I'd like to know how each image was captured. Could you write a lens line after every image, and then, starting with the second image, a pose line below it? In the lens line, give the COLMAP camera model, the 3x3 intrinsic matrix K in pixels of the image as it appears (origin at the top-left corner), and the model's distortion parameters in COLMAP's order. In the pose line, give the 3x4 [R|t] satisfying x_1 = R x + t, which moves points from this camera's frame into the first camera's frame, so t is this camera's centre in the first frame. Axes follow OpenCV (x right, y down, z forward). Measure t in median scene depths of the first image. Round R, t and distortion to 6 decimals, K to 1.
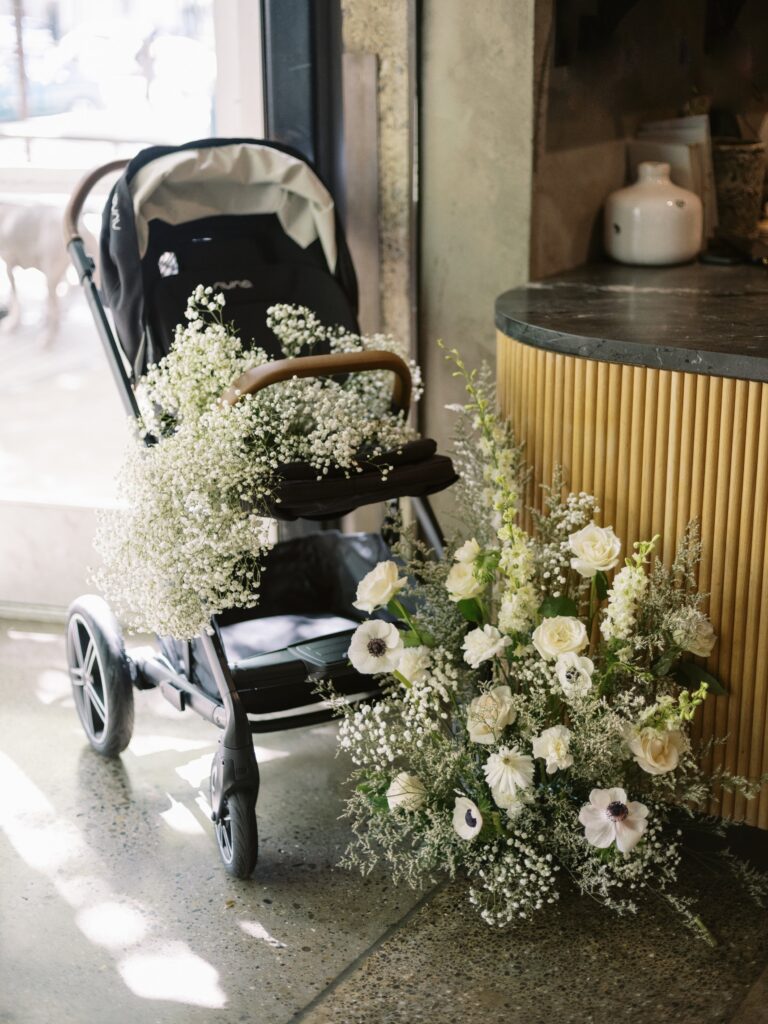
lens RADIAL K [[1393.0, 0, 399.3], [0, 1393.0, 512.5], [0, 0, 1]] dist [0.081791, -0.453996]
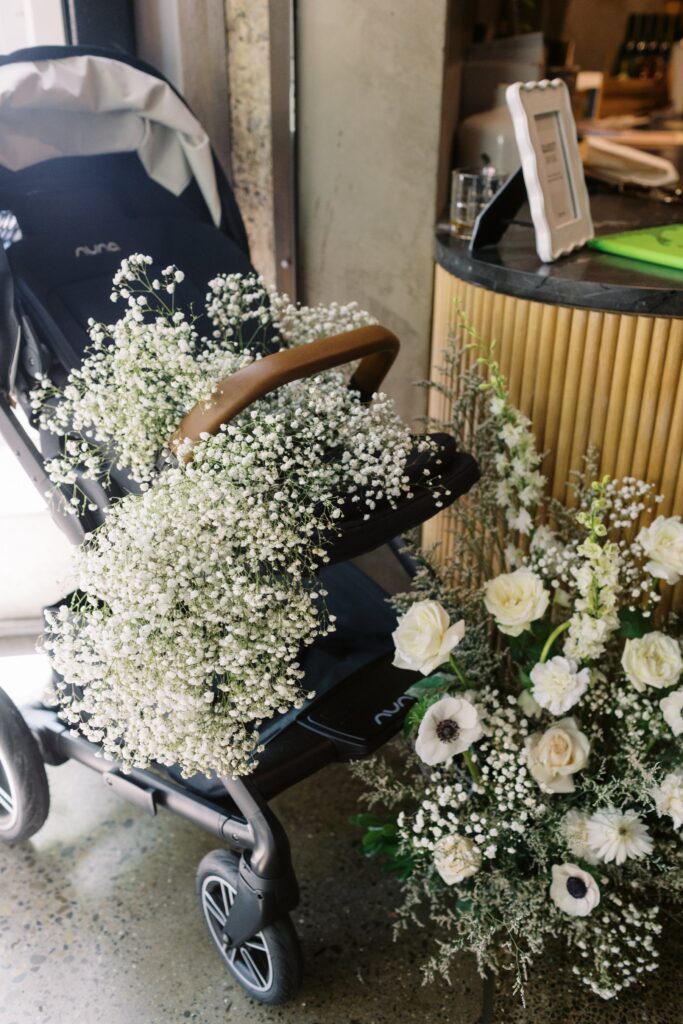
lens RADIAL K [[955.8, 0, 335.9], [0, 955.8, 521.8], [0, 0, 1]] dist [0.005620, 0.000758]
pose [[0.936219, -0.156171, 0.314810, -0.186388], [0.110967, 0.981372, 0.156832, -0.083309], [-0.333438, -0.111896, 0.936108, 0.443628]]
